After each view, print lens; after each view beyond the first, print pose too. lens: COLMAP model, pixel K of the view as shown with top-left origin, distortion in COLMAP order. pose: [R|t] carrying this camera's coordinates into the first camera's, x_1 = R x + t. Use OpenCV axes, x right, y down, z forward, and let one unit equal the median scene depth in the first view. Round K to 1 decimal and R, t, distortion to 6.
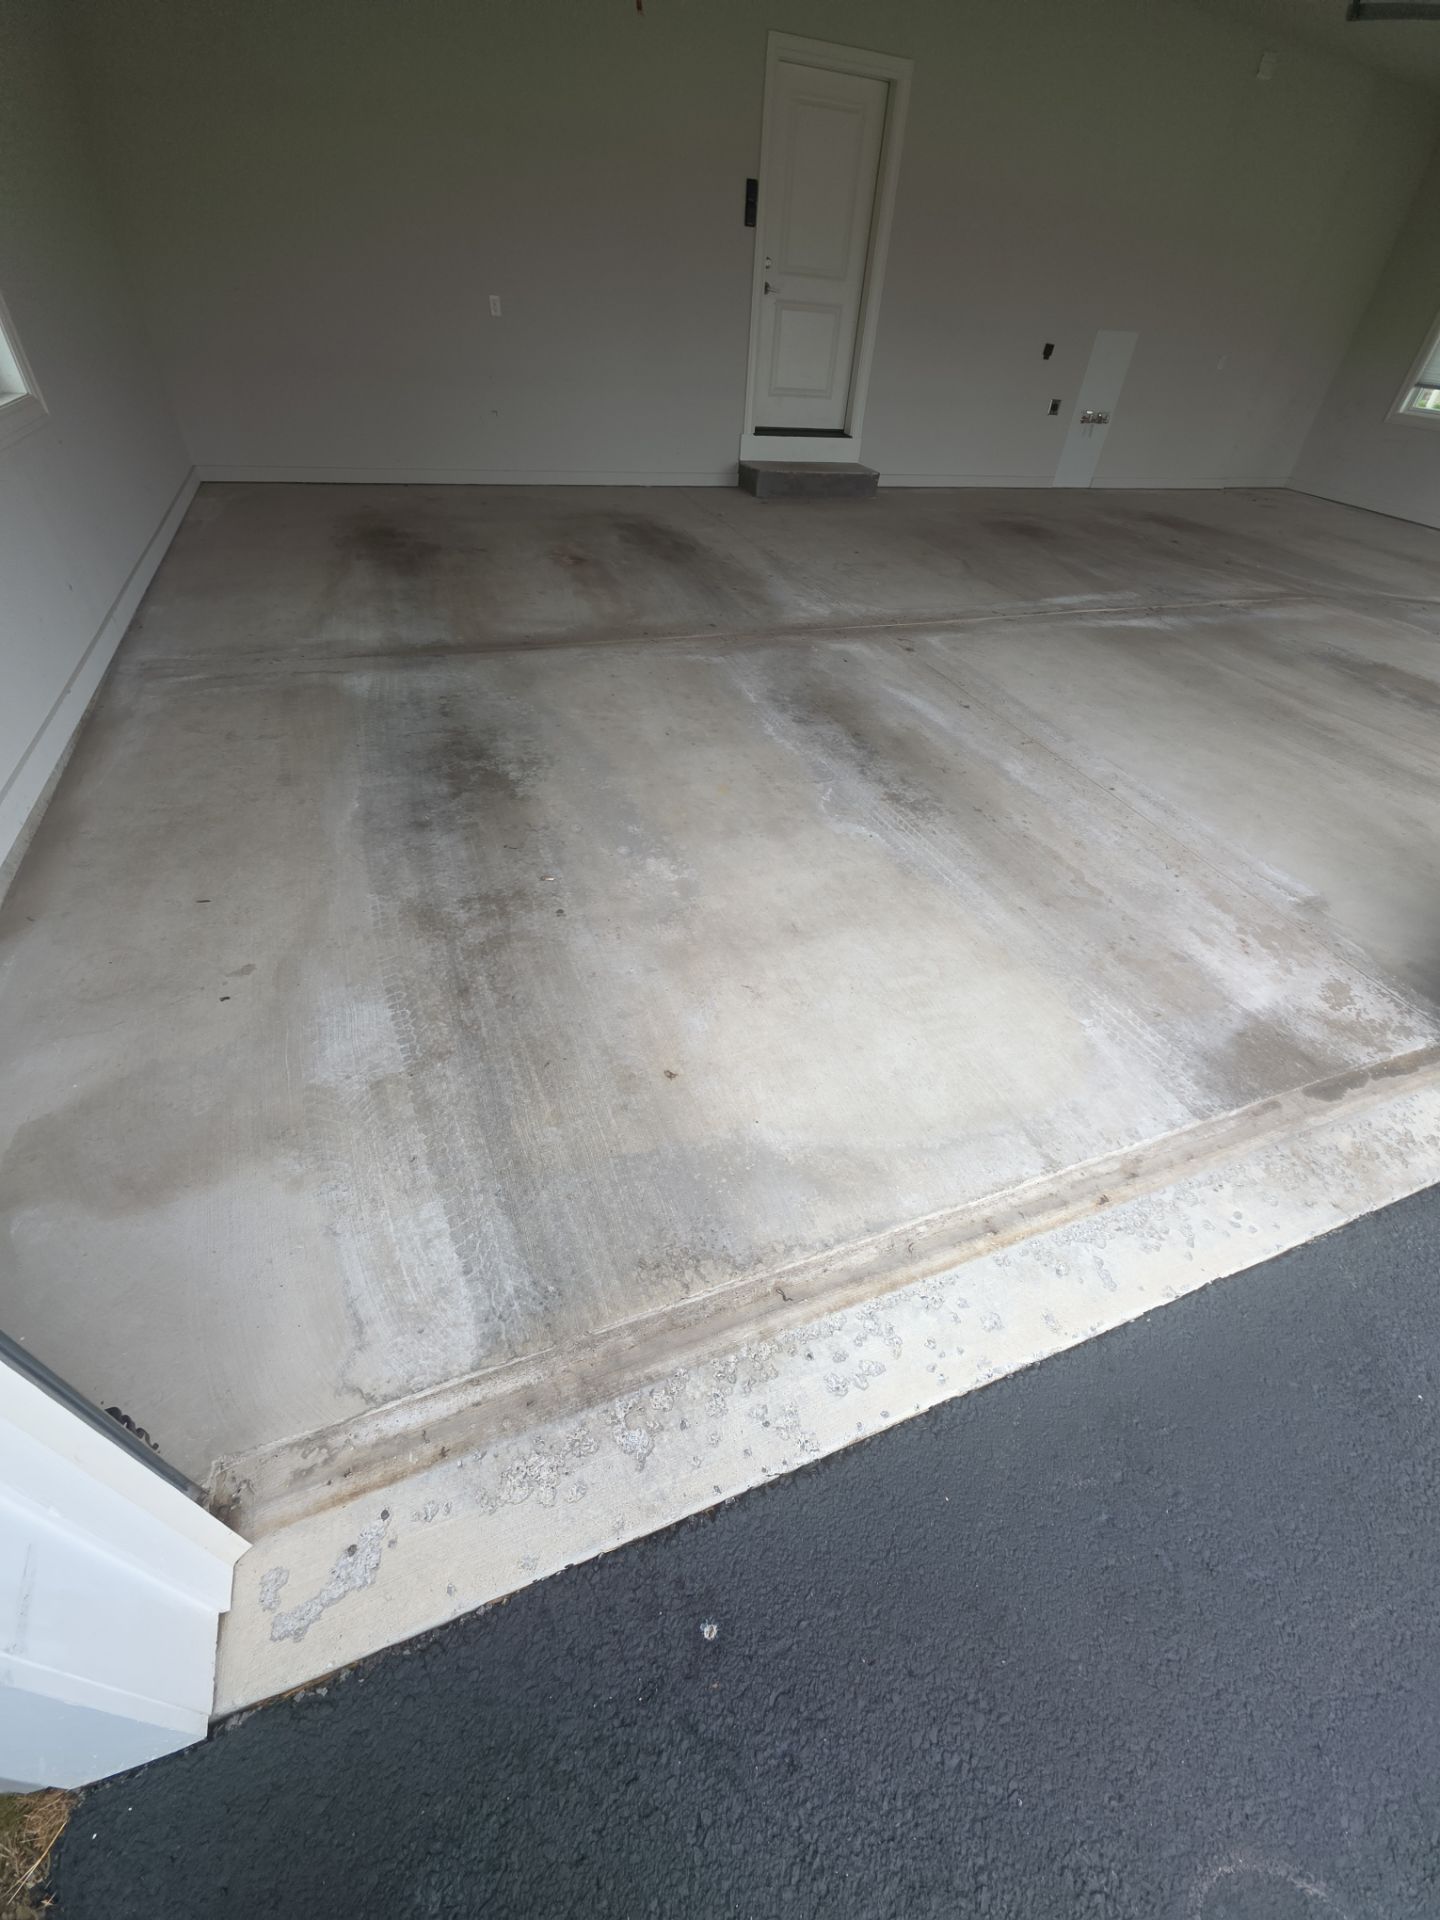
lens RADIAL K [[756.1, 0, 729.2], [0, 756.1, 967.2], [0, 0, 1]] dist [0.013561, -0.009272]
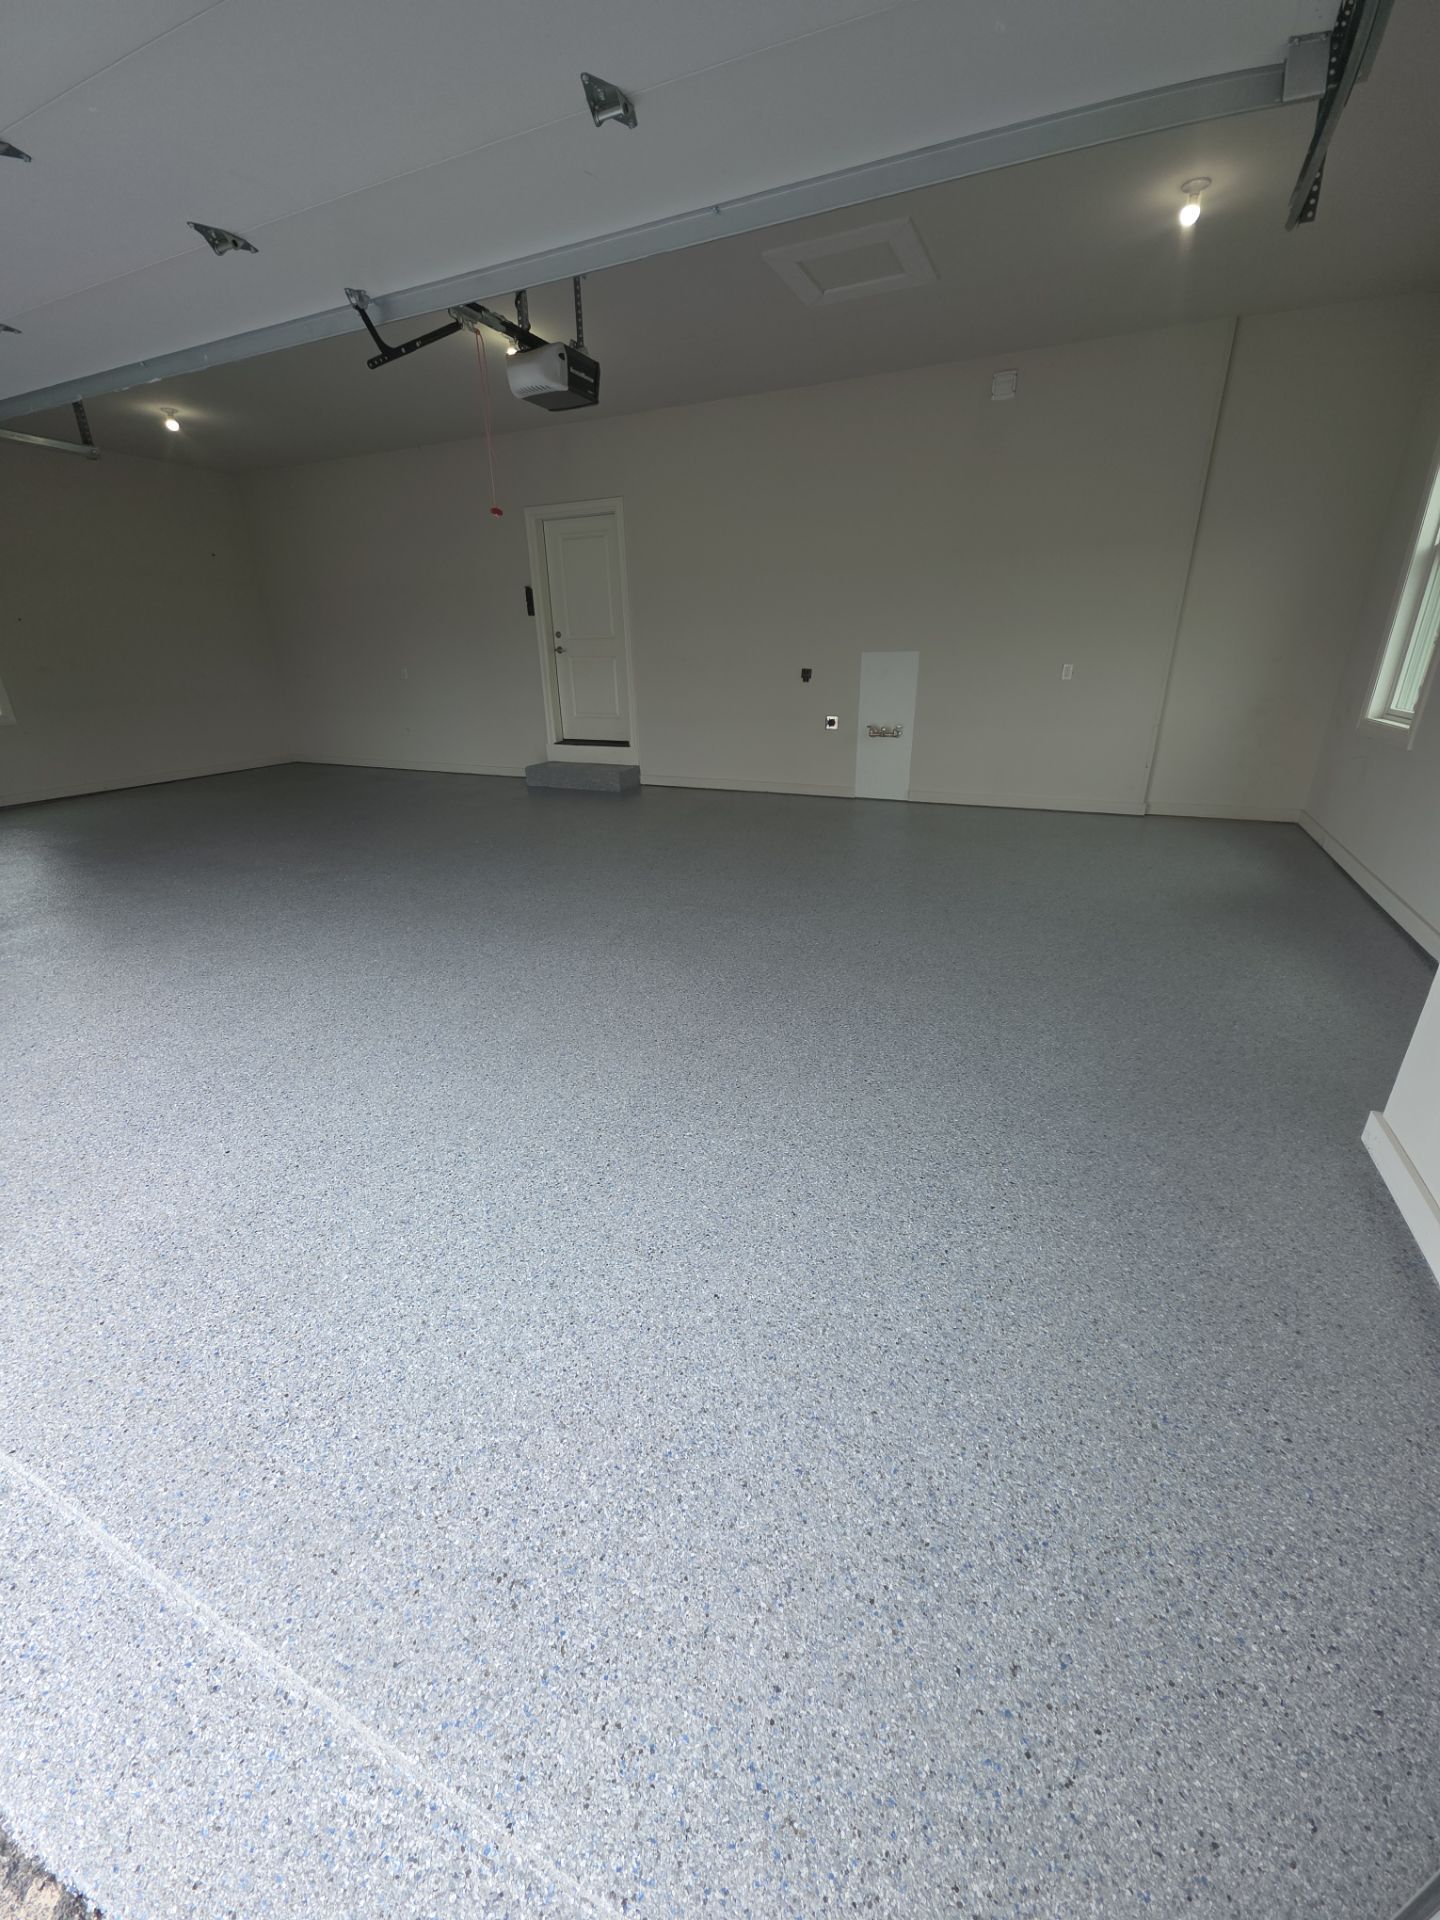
lens RADIAL K [[756.1, 0, 729.2], [0, 756.1, 967.2], [0, 0, 1]] dist [0.013561, -0.009272]
pose [[0.691606, 0.204139, -0.692826, 1.378766], [-0.429948, 0.887123, -0.167802, -0.325621], [0.580367, 0.413932, 0.701309, 0.502266]]
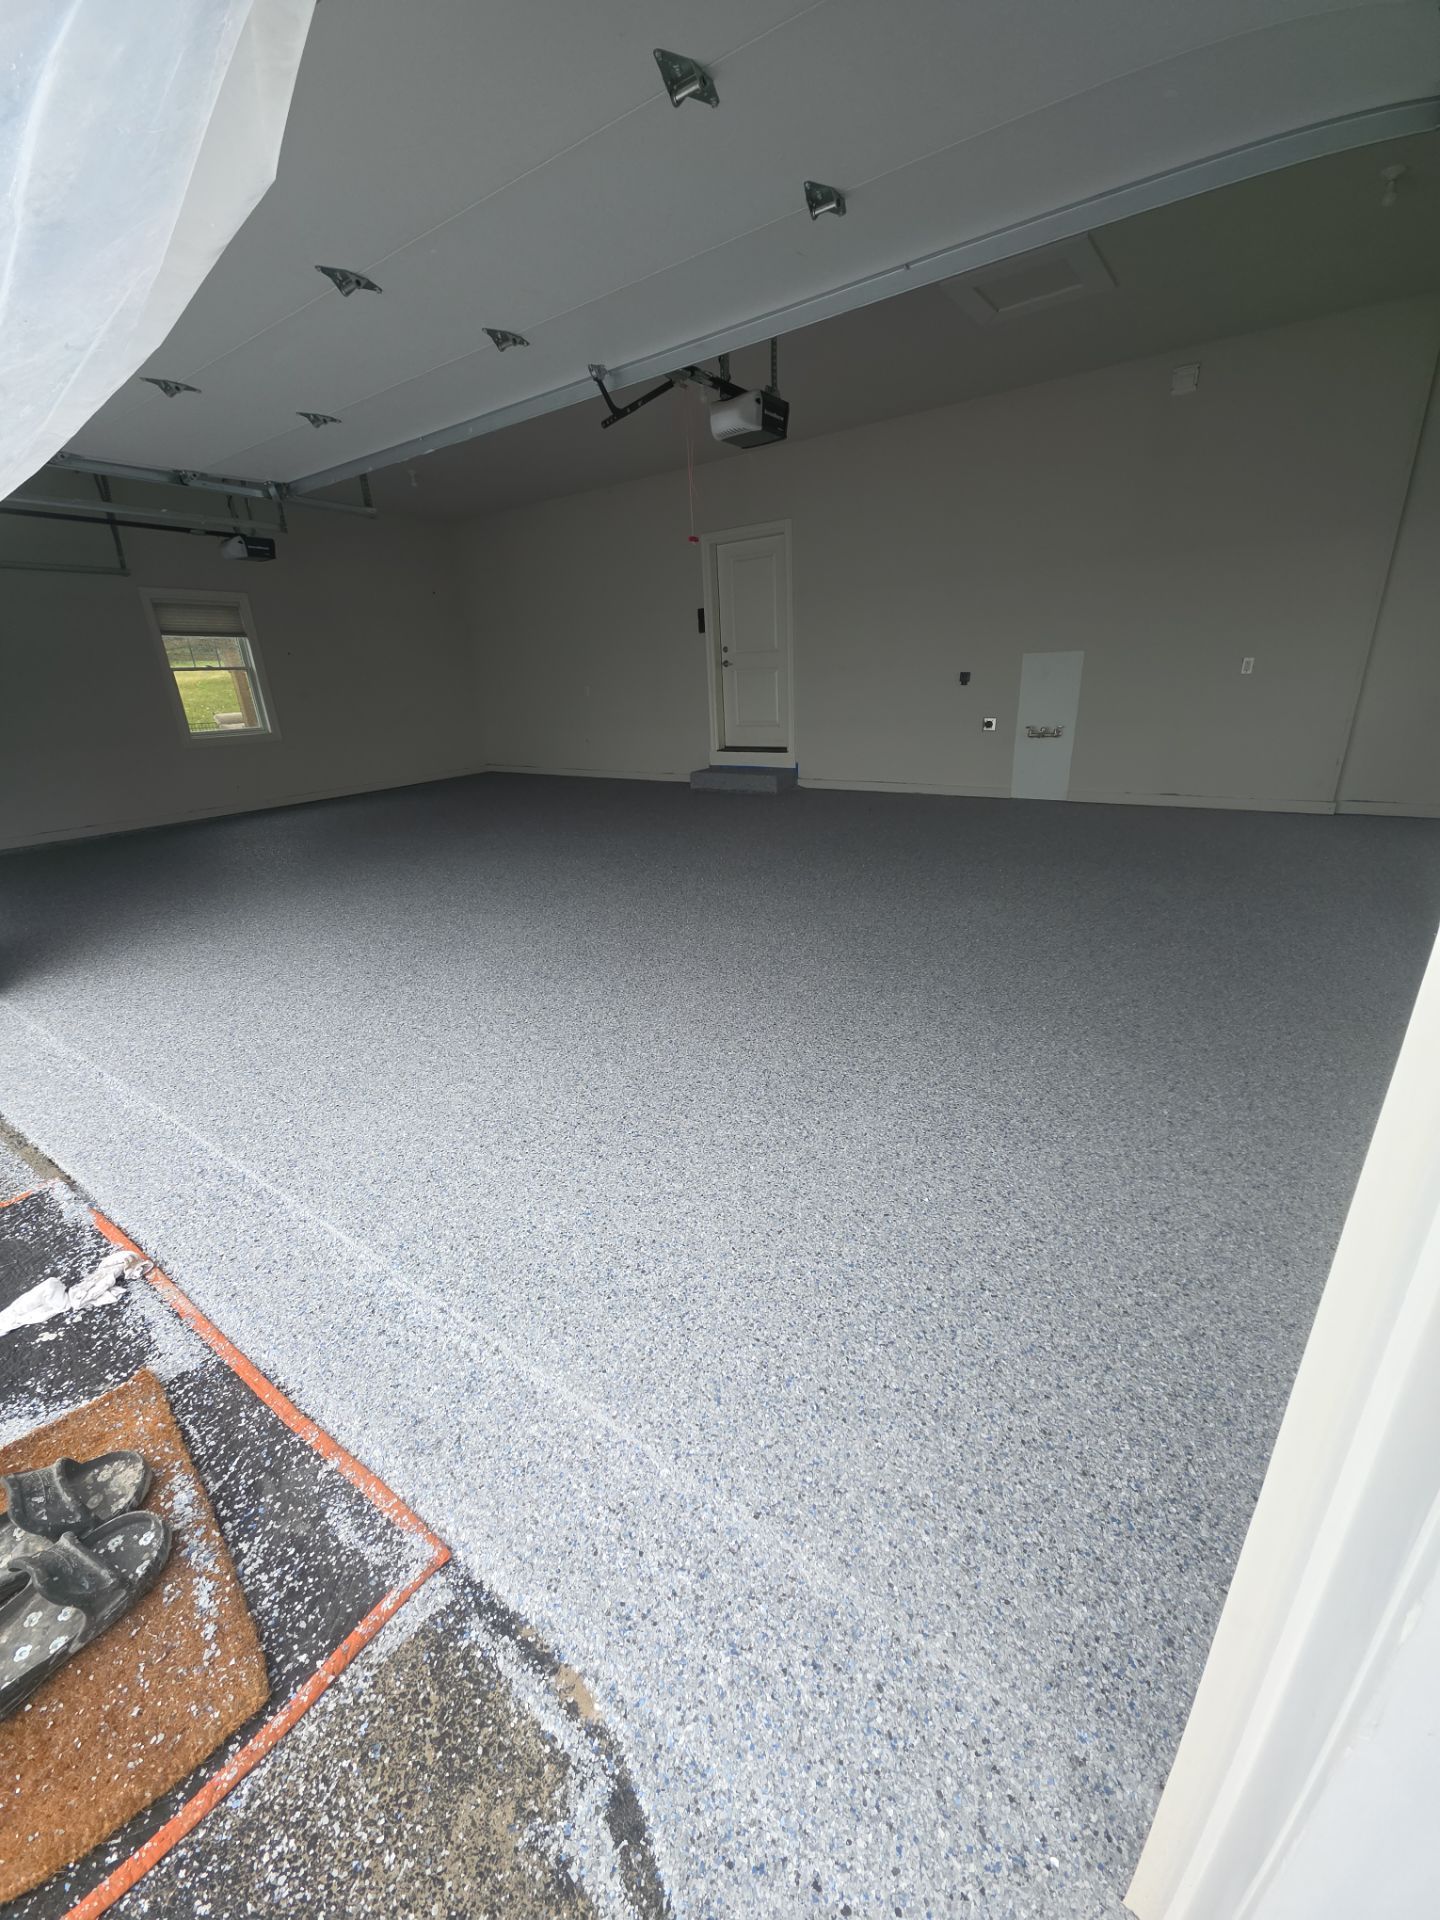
lens RADIAL K [[741.4, 0, 732.7], [0, 741.4, 959.1], [0, 0, 1]] dist [0.008360, -0.008504]
pose [[0.543699, 0.216293, -0.810931, 1.399891], [-0.490017, 0.866244, -0.097492, -0.300854], [0.681377, 0.450376, 0.576963, 0.483753]]
